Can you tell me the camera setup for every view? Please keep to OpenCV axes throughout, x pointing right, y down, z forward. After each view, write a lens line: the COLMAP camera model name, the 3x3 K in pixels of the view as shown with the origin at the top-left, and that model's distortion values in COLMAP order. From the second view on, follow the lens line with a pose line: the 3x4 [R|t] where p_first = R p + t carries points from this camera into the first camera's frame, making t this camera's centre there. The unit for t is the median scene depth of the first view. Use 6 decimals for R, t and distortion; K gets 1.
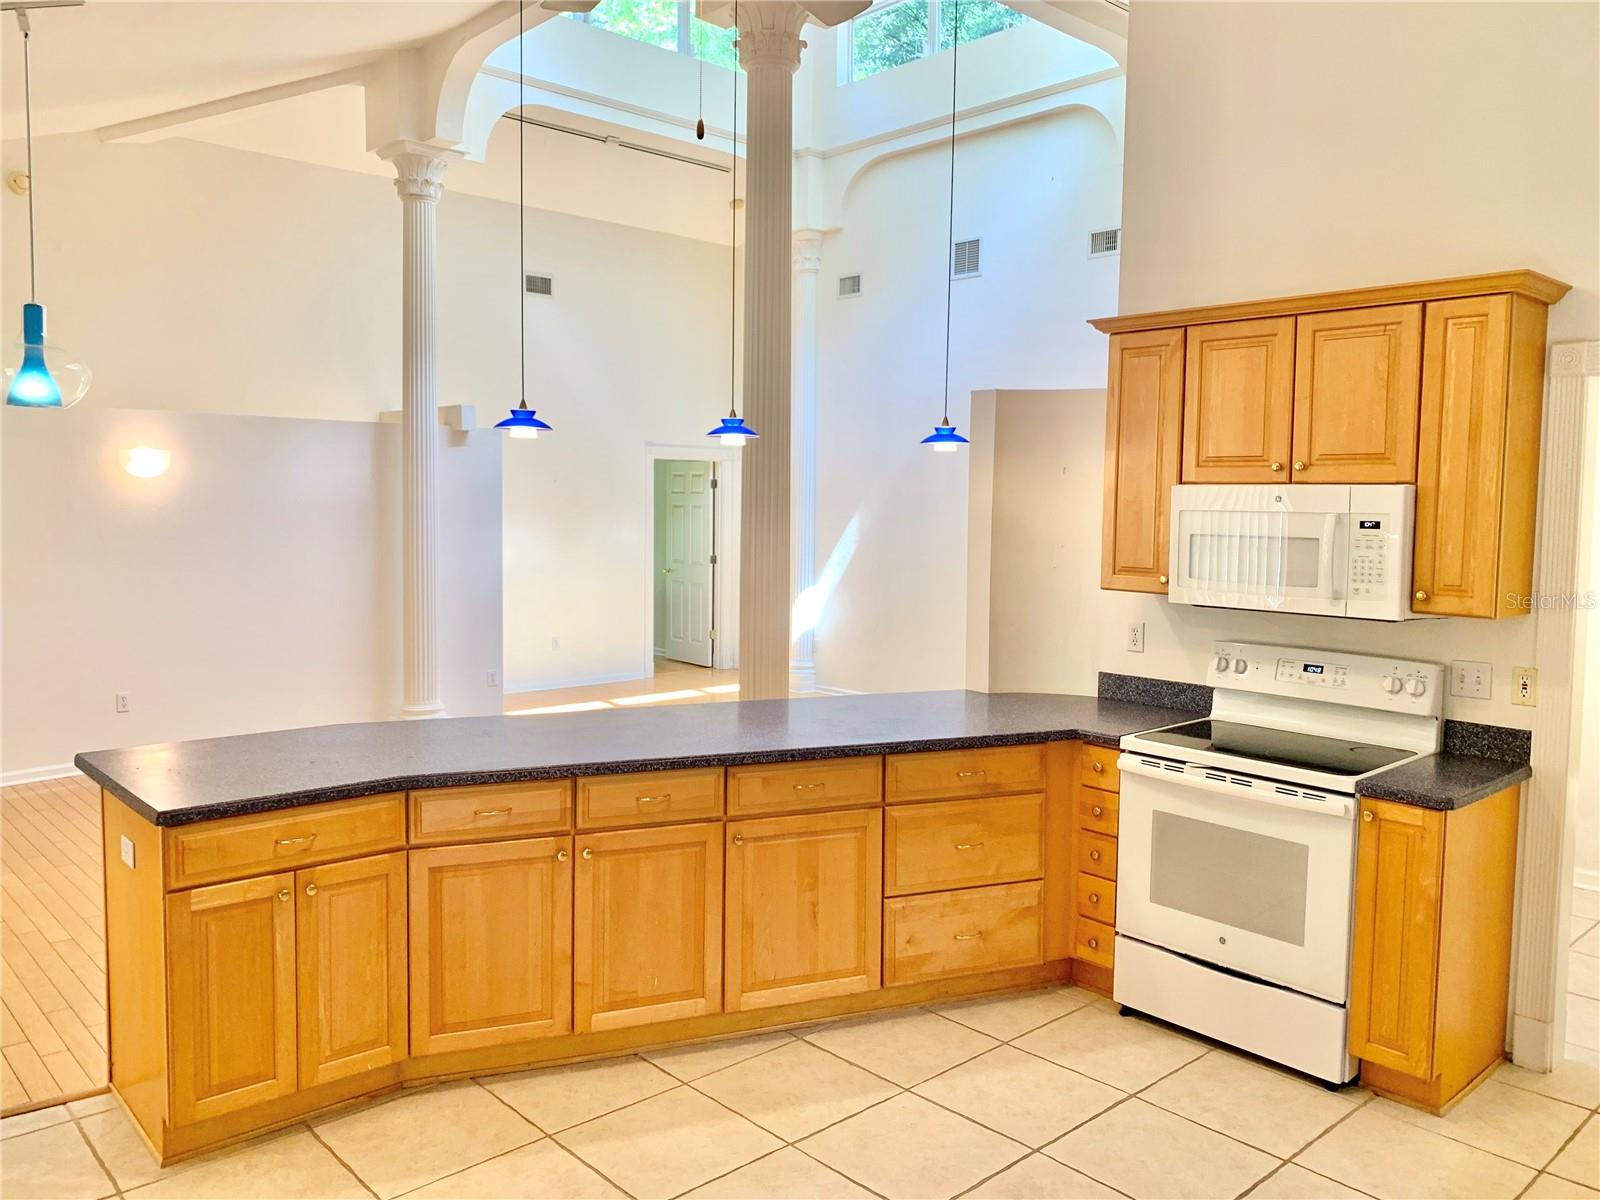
lens RADIAL K [[1231.5, 0, 806.3], [0, 1231.5, 595.3], [0, 0, 1]] dist [0.050226, -0.076741]
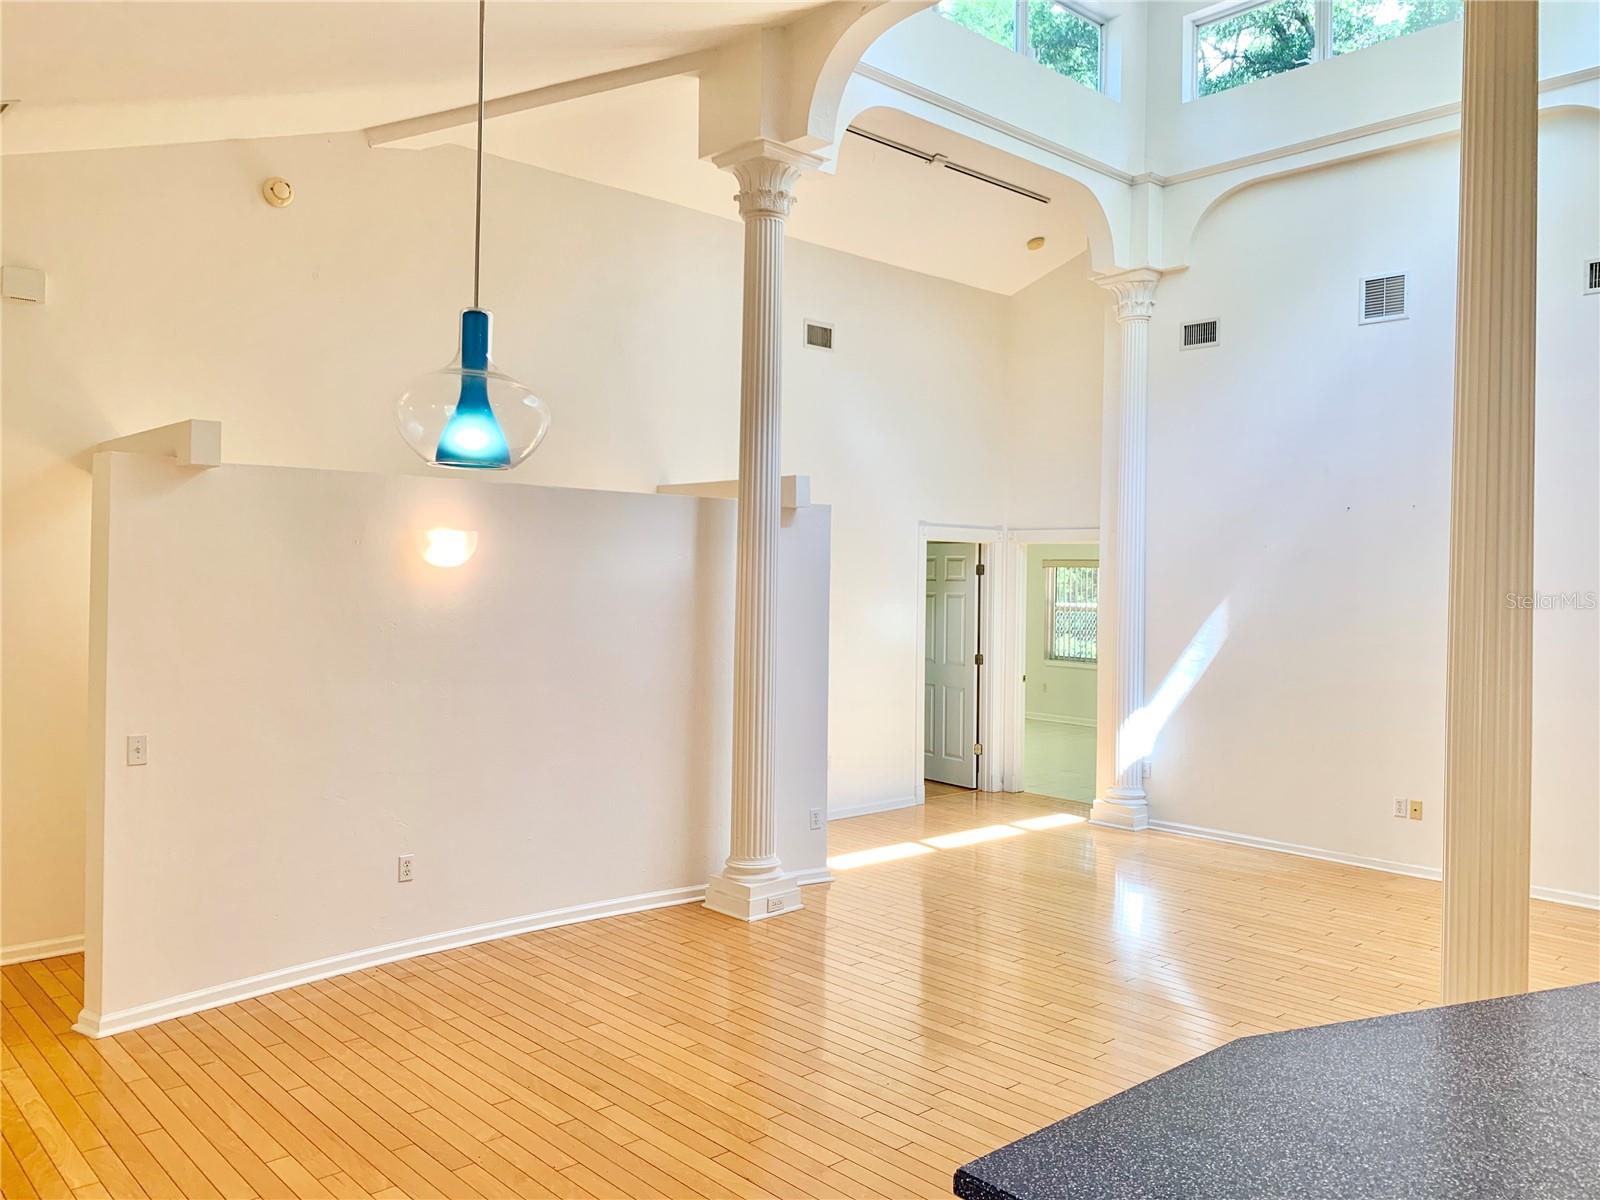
lens RADIAL K [[1227.5, 0, 801.2], [0, 1227.5, 582.8], [0, 0, 1]] dist [0.048075, -0.068964]
pose [[0.999993, 0.003041, -0.002097, -0.258472], [-0.003187, 0.997279, -0.073650, -0.025216], [0.001867, 0.073657, 0.997282, 0.208383]]
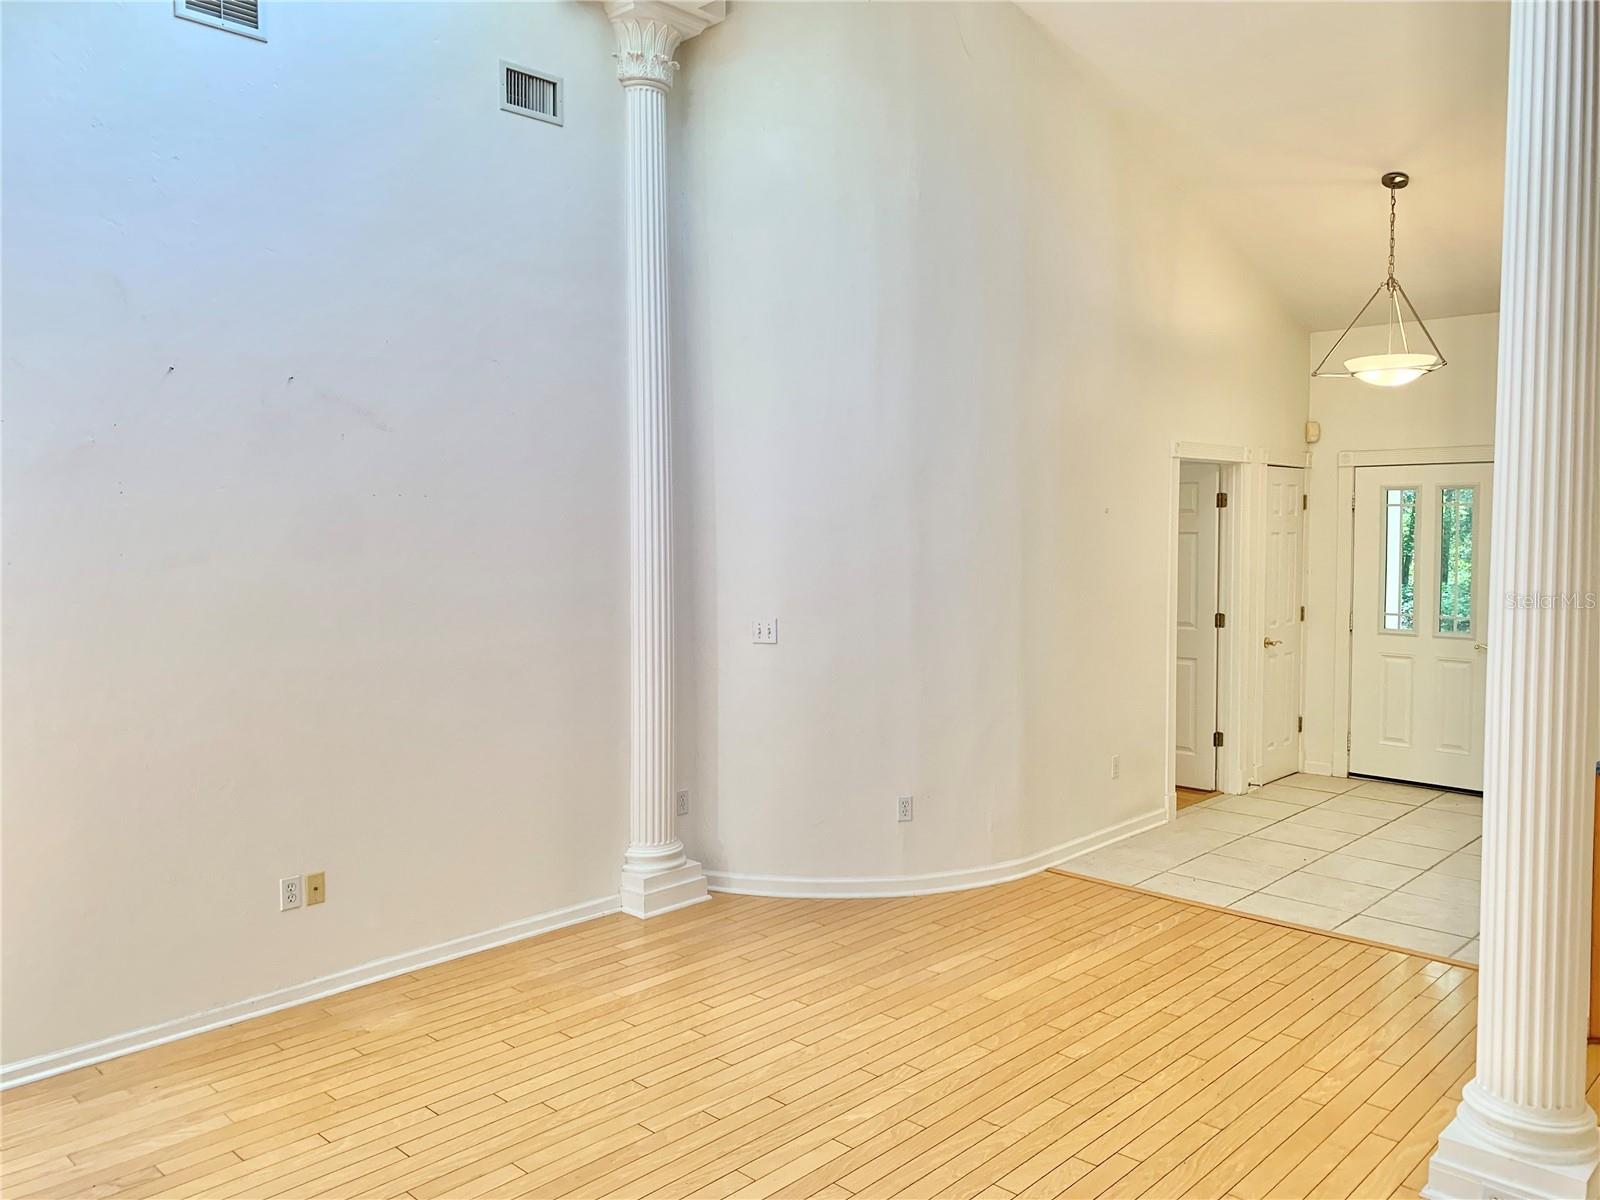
lens RADIAL K [[1227.5, 0, 801.2], [0, 1227.5, 582.8], [0, 0, 1]] dist [0.048075, -0.068964]
pose [[-0.062584, -0.065731, 0.995873, -0.346397], [0.079041, 0.994368, 0.070599, -0.076938], [-0.994905, 0.083133, -0.057036, 0.856535]]
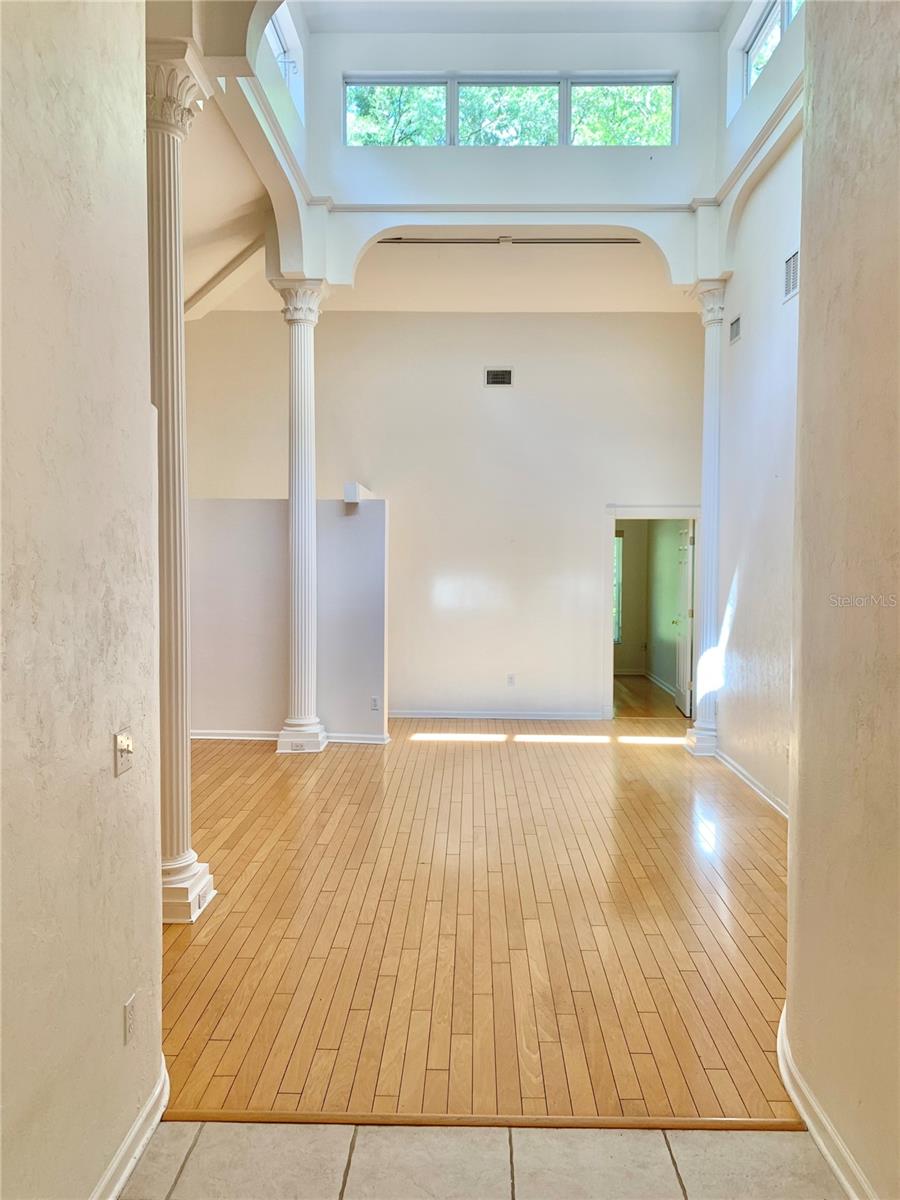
lens RADIAL K [[906.6, 0, 450.0], [0, 906.6, 600.0], [0, 0, 1]] dist [0.008642, -0.002686]
pose [[0.721273, 0.027252, -0.692114, 0.410055], [-0.049082, 0.998725, -0.011825, -0.027925], [0.690910, 0.042499, 0.721691, 0.400038]]
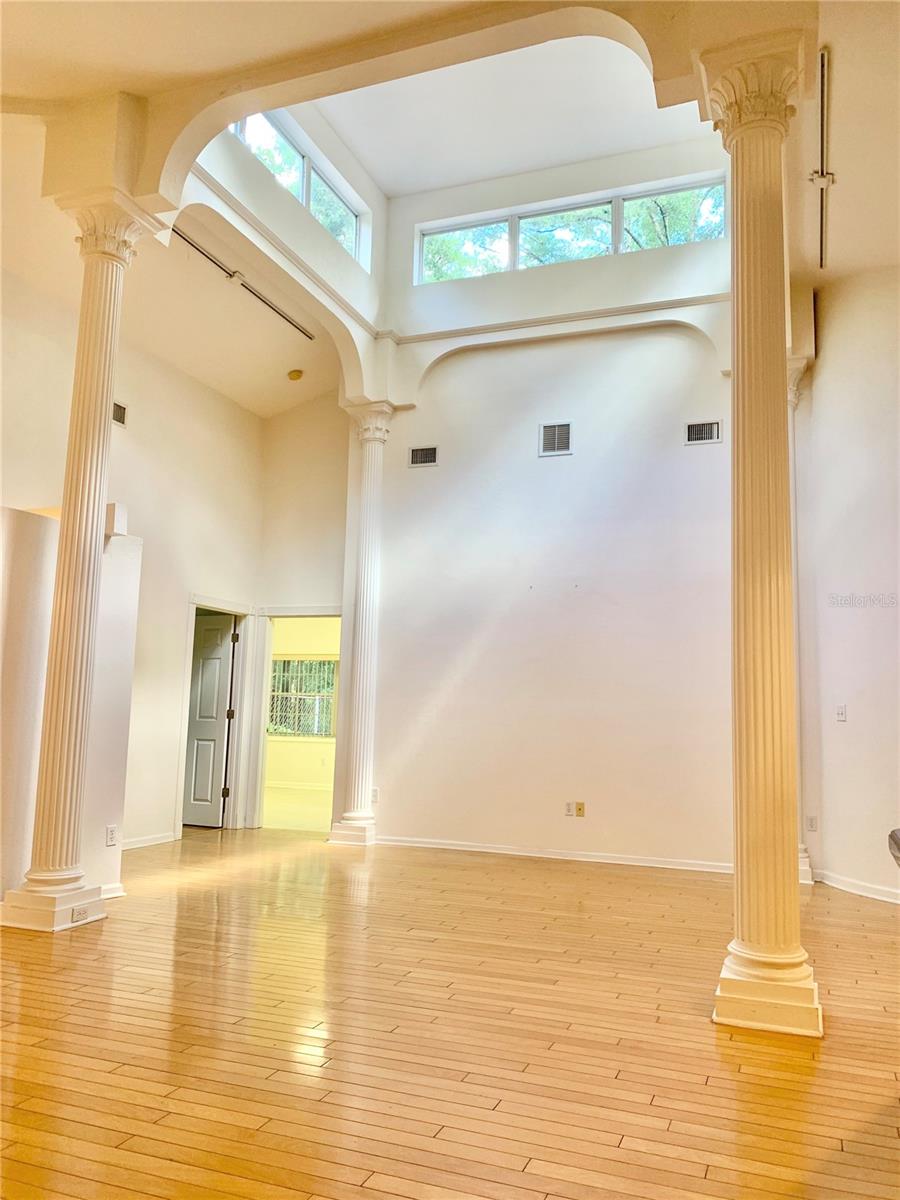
lens RADIAL K [[923.6, 0, 450.1], [0, 923.6, 605.8], [0, 0, 1]] dist [0.050226, -0.076741]
pose [[0.897558, 0.066250, 0.435890, -0.327243], [0.017680, 0.982443, -0.185725, 0.035332], [-0.440542, 0.174405, 0.880628, 0.330543]]
